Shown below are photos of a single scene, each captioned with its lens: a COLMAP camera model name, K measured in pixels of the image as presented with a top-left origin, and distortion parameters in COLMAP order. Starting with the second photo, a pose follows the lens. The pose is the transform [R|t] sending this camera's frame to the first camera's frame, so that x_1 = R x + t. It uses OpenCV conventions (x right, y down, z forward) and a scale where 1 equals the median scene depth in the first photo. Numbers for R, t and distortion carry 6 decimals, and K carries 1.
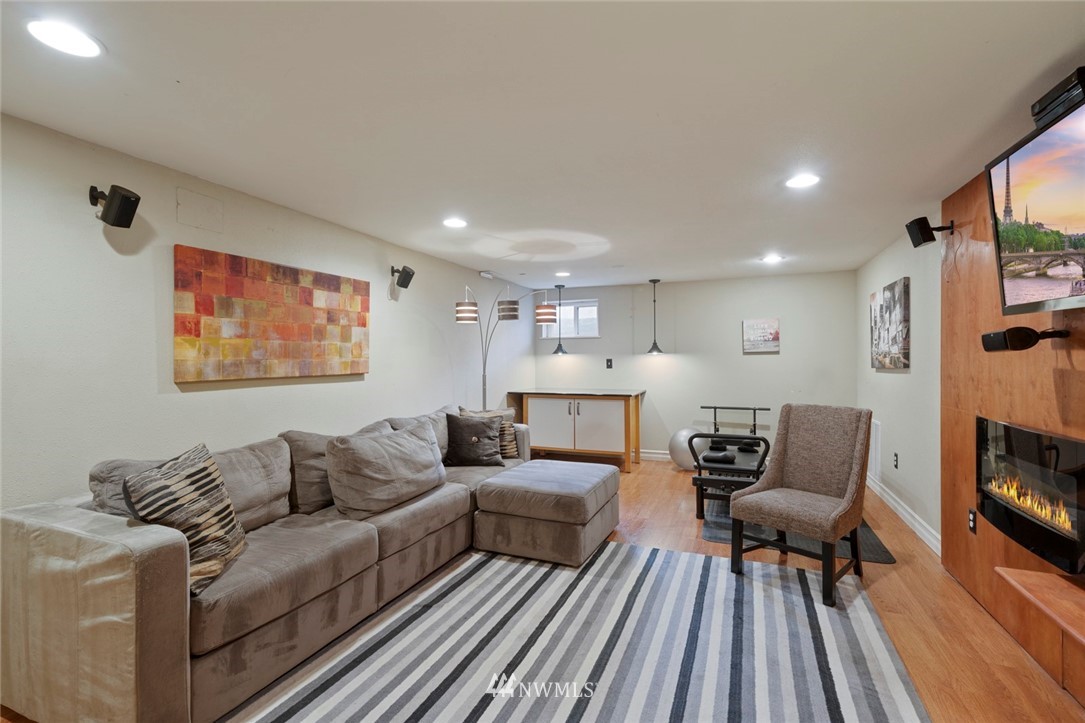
lens RADIAL K [[497.3, 0, 541.0], [0, 497.3, 359.6], [0, 0, 1]] dist [0.003152, -0.000997]
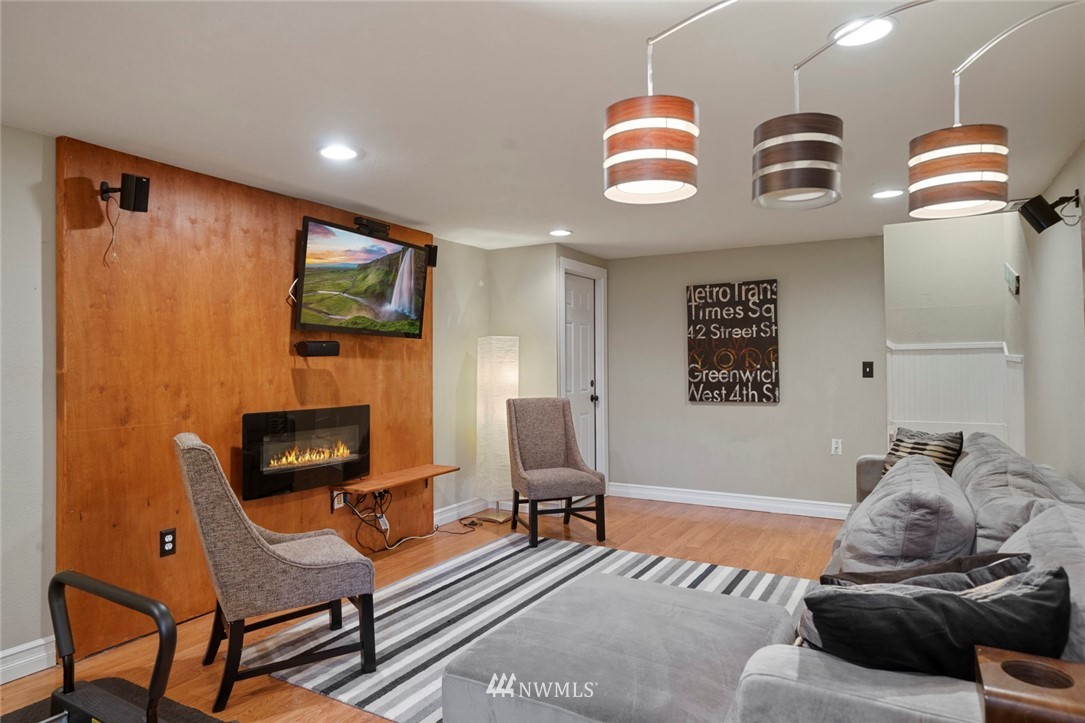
lens RADIAL K [[655.3, 0, 542.1], [0, 655.3, 360.7], [0, 0, 1]] dist [0.005614, 0.001800]
pose [[-0.990290, 0.004859, 0.138932, 0.035062], [0.005046, 0.999987, 0.000999, -0.002909], [-0.138925, 0.001690, -0.990301, 2.638089]]
